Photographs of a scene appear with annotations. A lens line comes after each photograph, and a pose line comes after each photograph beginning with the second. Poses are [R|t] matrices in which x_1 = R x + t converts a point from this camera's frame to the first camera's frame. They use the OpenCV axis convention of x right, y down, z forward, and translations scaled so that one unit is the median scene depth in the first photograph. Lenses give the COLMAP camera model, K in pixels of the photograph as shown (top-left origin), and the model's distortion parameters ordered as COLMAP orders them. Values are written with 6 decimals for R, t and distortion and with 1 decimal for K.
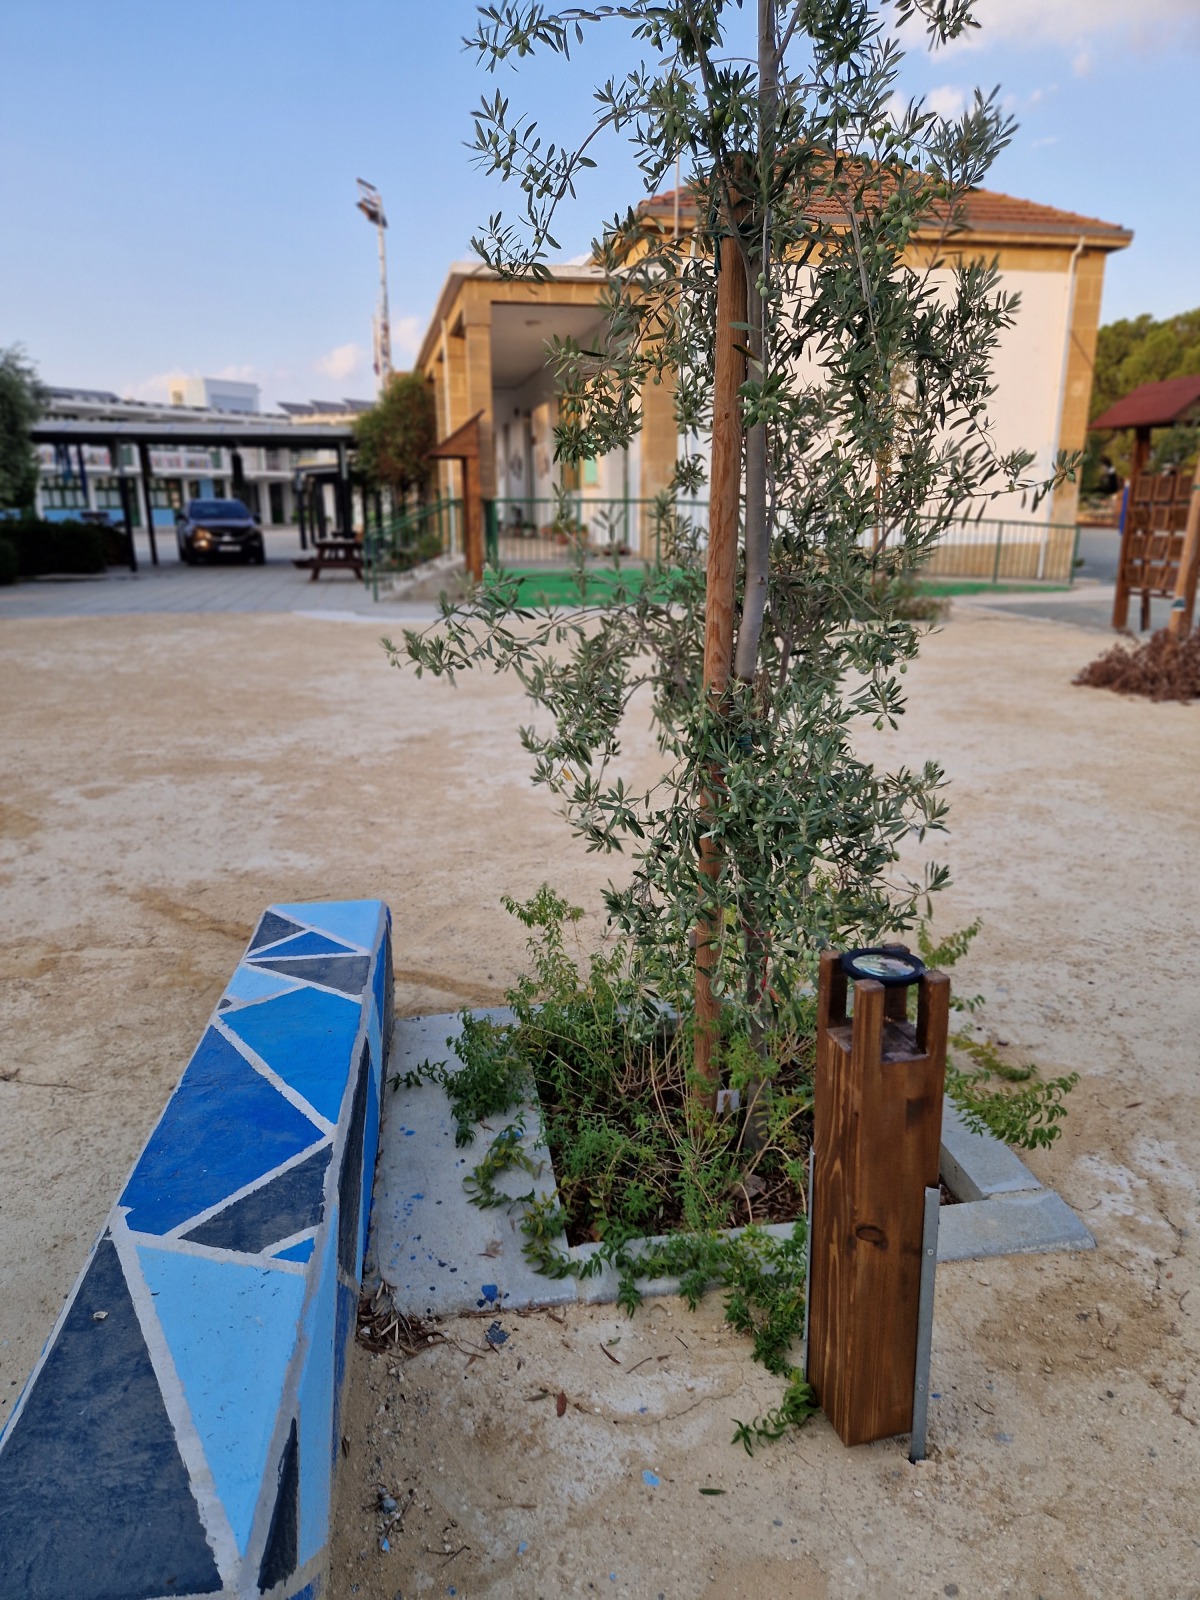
lens RADIAL K [[1079.4, 0, 607.7], [0, 1079.4, 794.6], [0, 0, 1]] dist [0.051832, -0.016013]
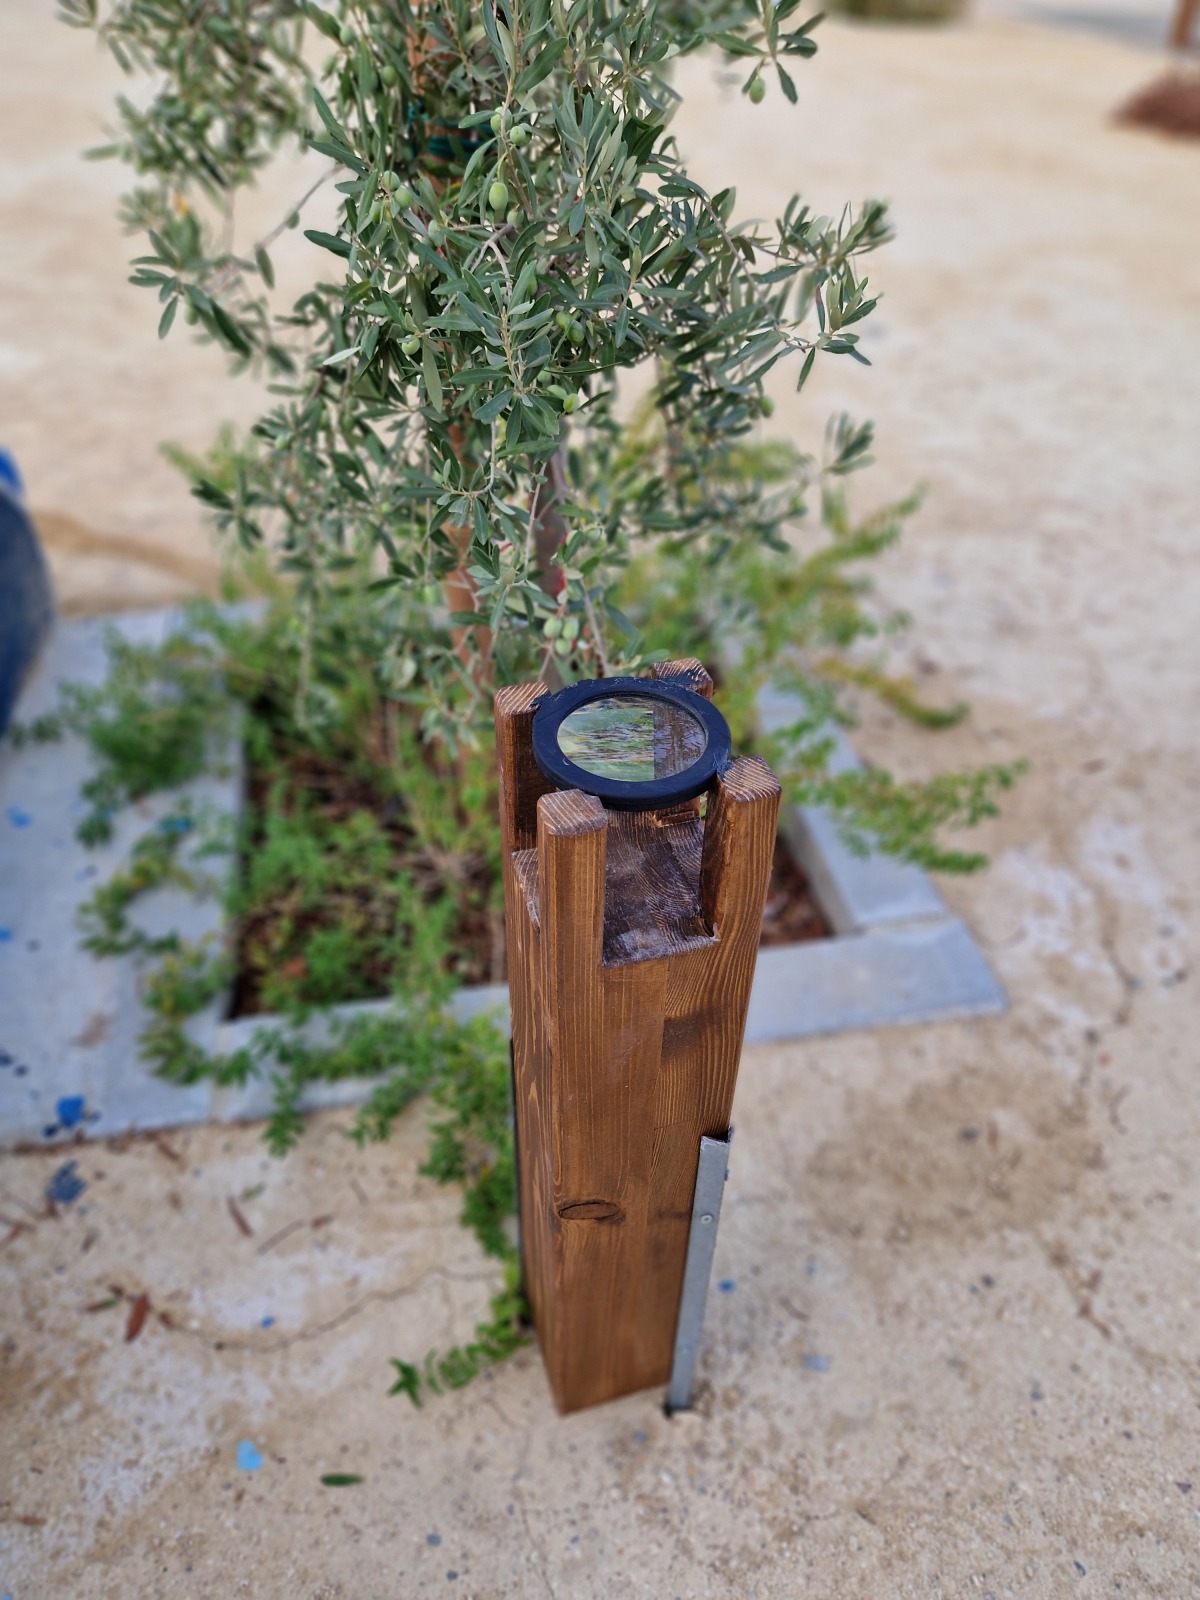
lens RADIAL K [[1079.4, 0, 590.3], [0, 1079.4, 794.1], [0, 0, 1]] dist [0.051832, -0.016013]
pose [[0.999404, 0.006407, 0.033925, 0.185357], [-0.020354, 0.903036, 0.429081, 0.004625], [-0.027886, -0.429516, 0.902629, 0.517261]]
